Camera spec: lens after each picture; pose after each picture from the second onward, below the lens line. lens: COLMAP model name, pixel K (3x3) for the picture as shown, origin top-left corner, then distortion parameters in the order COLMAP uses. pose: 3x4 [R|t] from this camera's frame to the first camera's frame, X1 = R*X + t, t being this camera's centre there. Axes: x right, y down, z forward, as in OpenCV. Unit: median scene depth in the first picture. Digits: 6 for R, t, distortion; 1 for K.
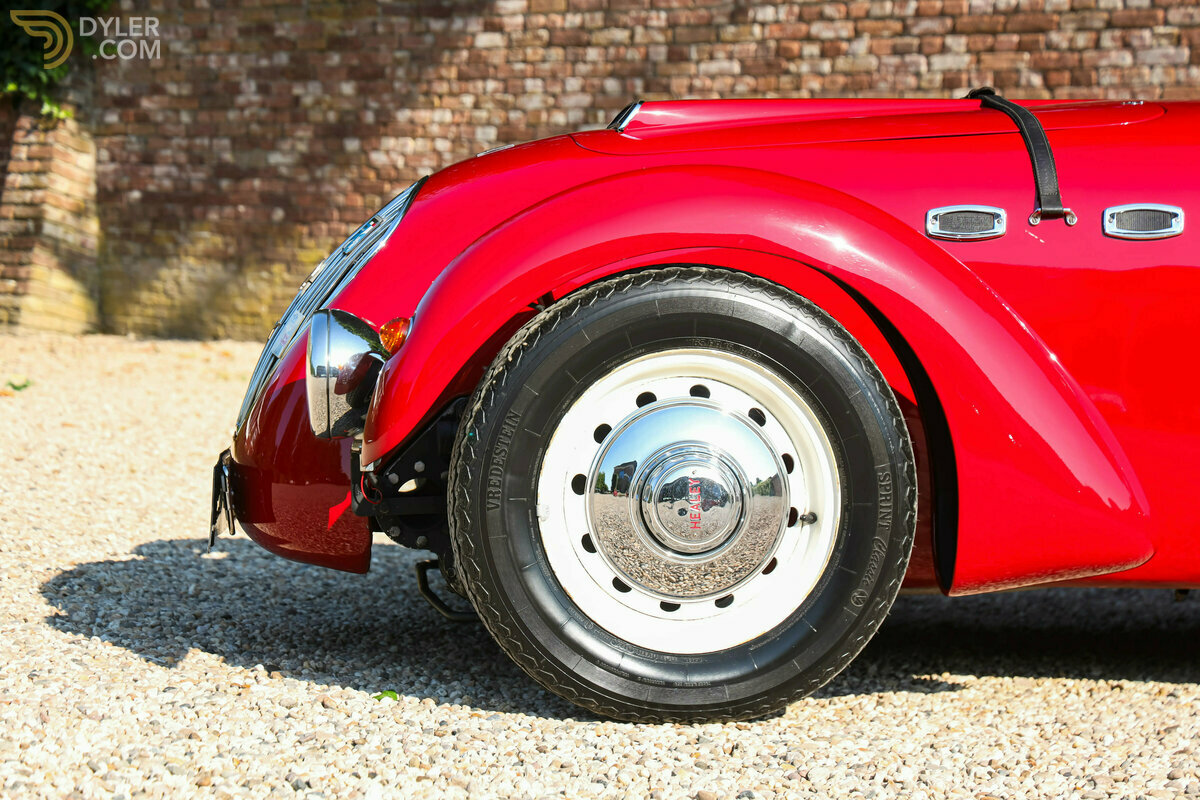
lens RADIAL K [[3601.1, 0, 600.0], [0, 3601.1, 400.0], [0, 0, 1]] dist [0.319358, -1.564336]
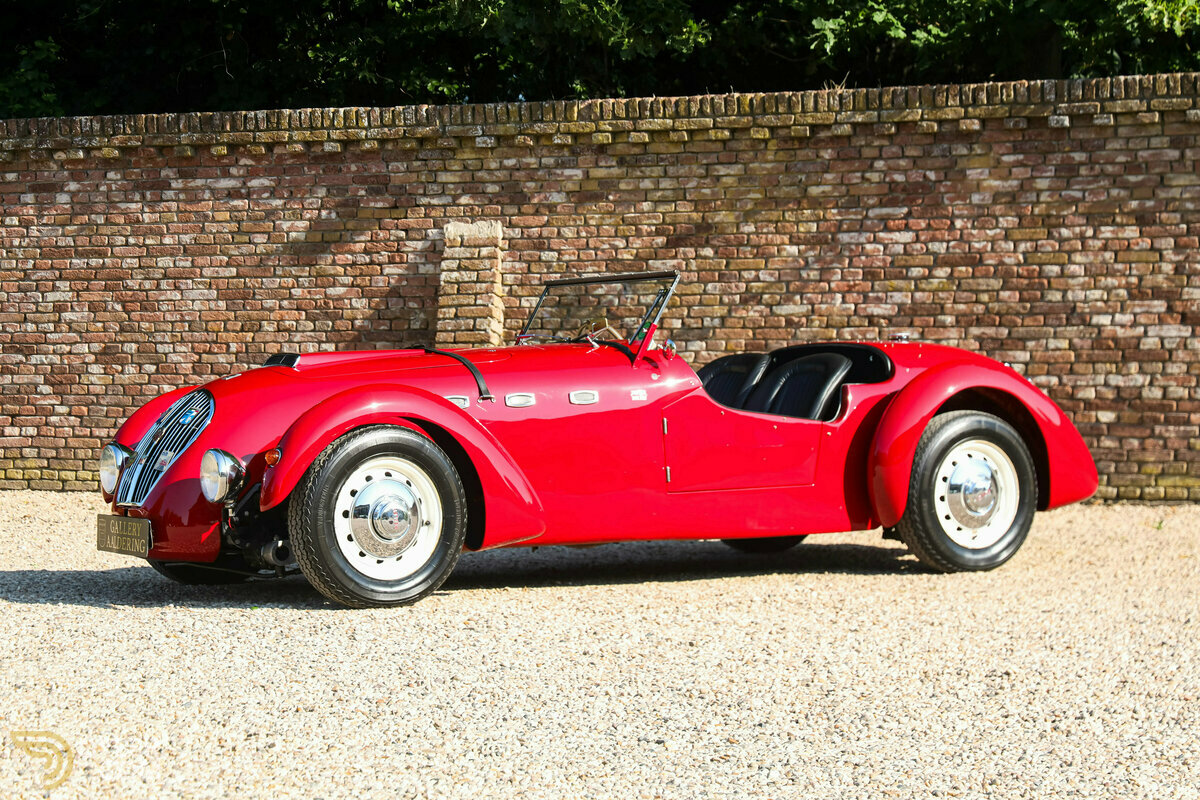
lens RADIAL K [[2937.9, 0, 602.0], [0, 2937.9, 421.7], [0, 0, 1]] dist [0.223678, 0.461468]
pose [[0.894535, -0.035061, 0.445621, -0.709634], [0.048020, 0.998687, -0.017818, 0.004297], [-0.444411, 0.037338, 0.895045, -0.835763]]
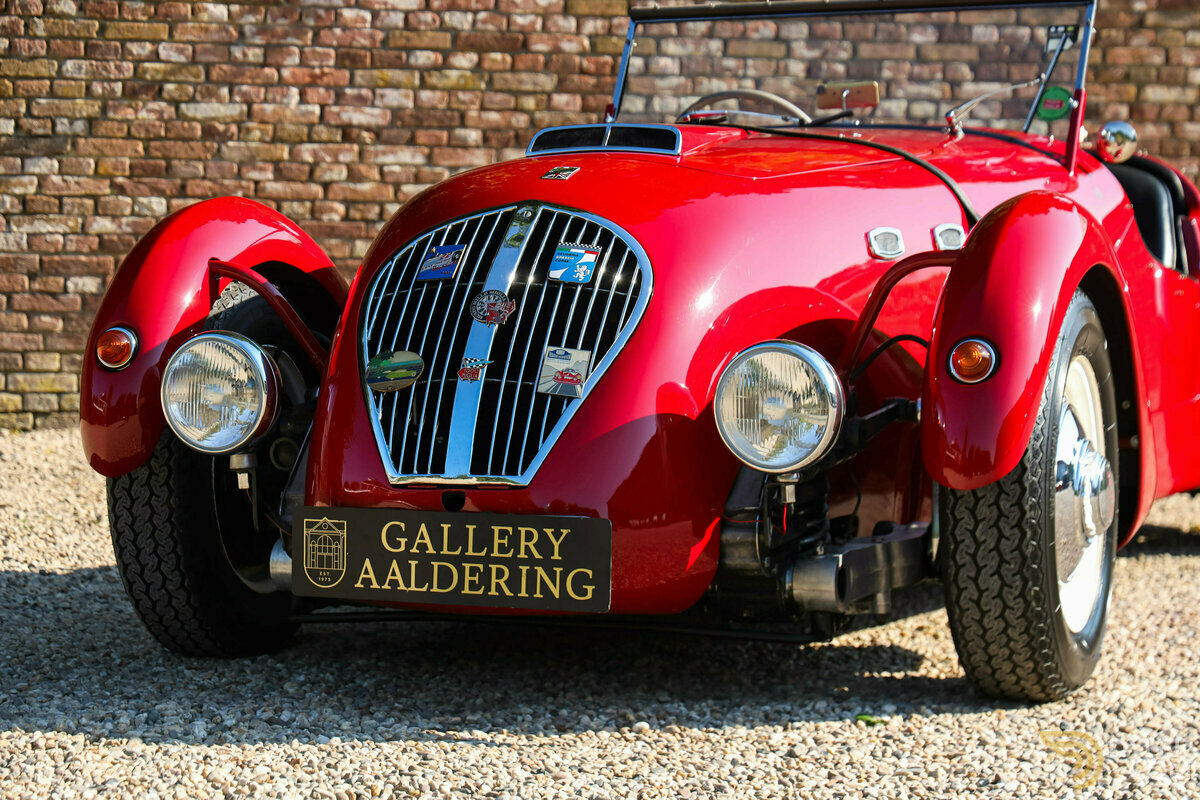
lens RADIAL K [[3226.1, 0, 662.0], [0, 3226.1, 422.1], [0, 0, 1]] dist [0.258324, -0.285302]
pose [[0.436380, -0.067128, 0.897255, -0.895255], [0.050886, 0.997458, 0.049876, -0.048167], [-0.898322, 0.023893, 0.438687, 0.642063]]
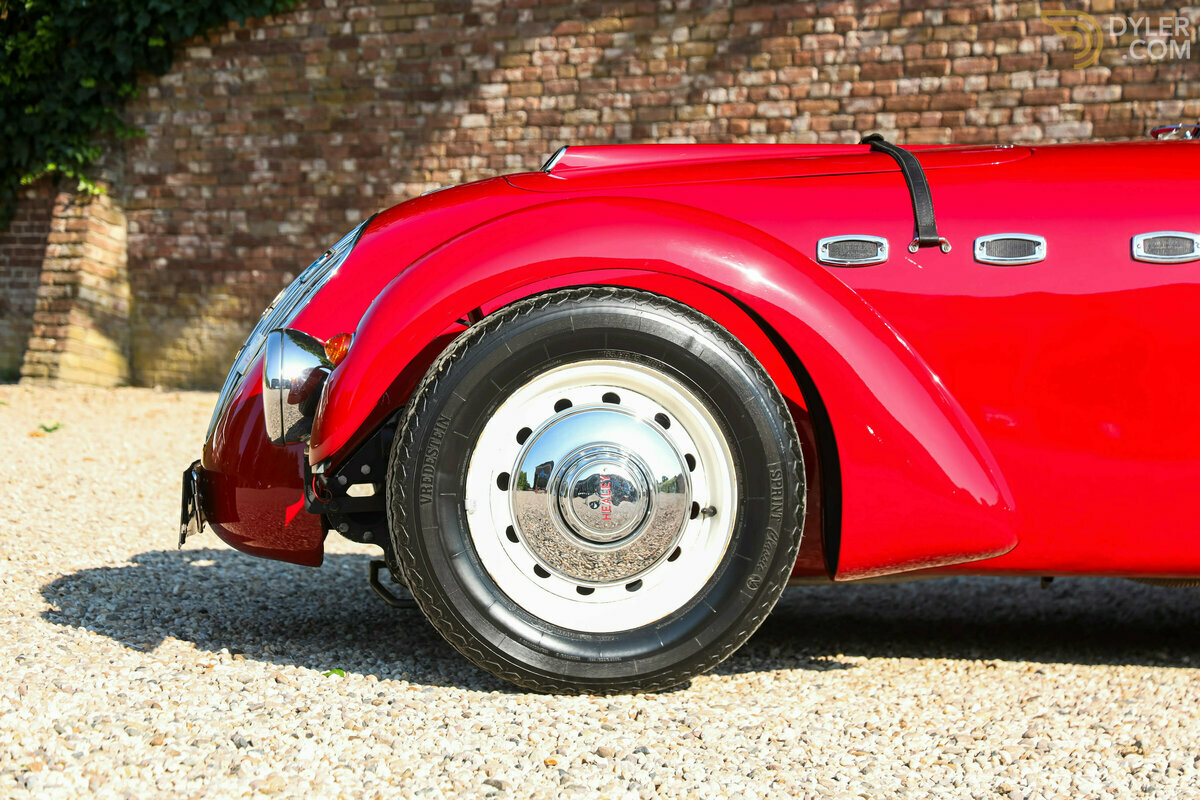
lens RADIAL K [[3218.5, 0, 614.8], [0, 3218.5, 425.6], [0, 0, 1]] dist [0.253208, -0.031368]
pose [[0.999985, -0.003311, 0.004248, 0.023173], [0.003357, 0.999937, -0.010706, 0.015888], [-0.004212, 0.010720, 0.999934, -0.000809]]
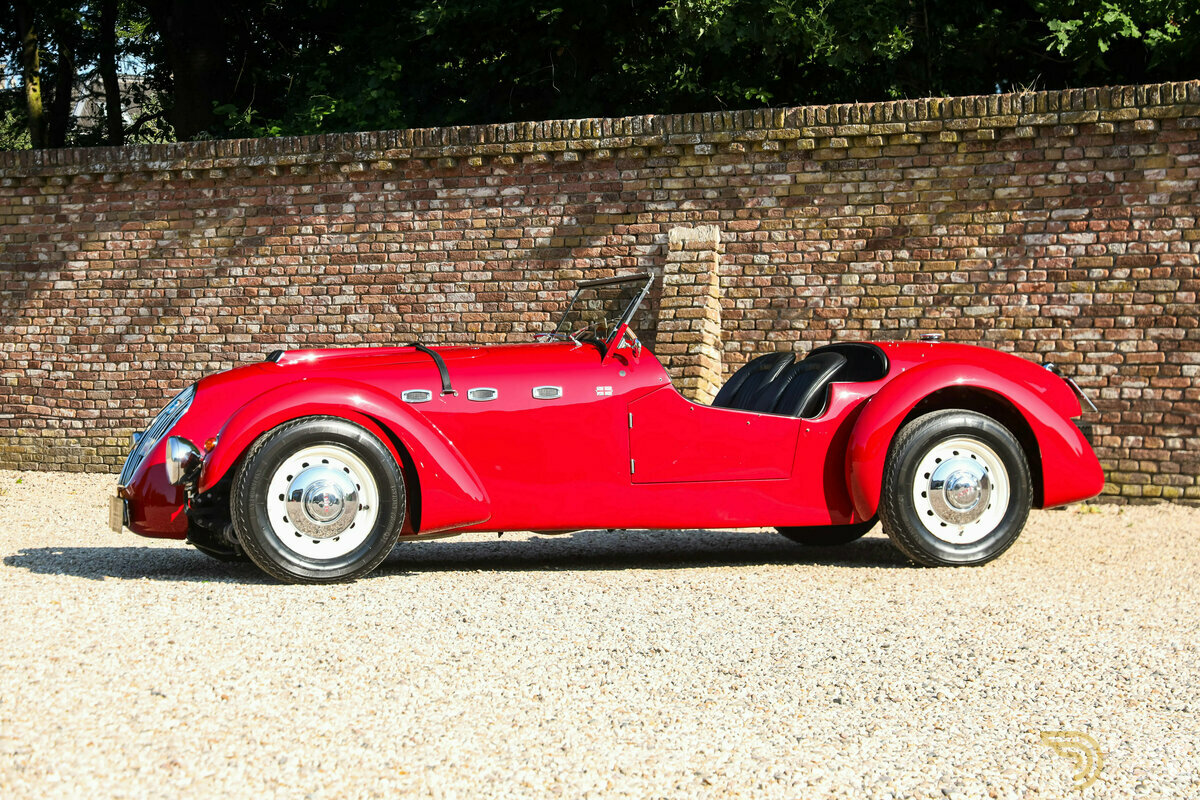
lens RADIAL K [[2937.9, 0, 602.0], [0, 2937.9, 421.7], [0, 0, 1]] dist [0.223678, 0.461468]
pose [[0.976789, -0.025509, 0.212679, -0.224425], [0.032405, 0.999054, -0.029004, 0.036271], [-0.211738, 0.035223, 0.976692, -1.129120]]
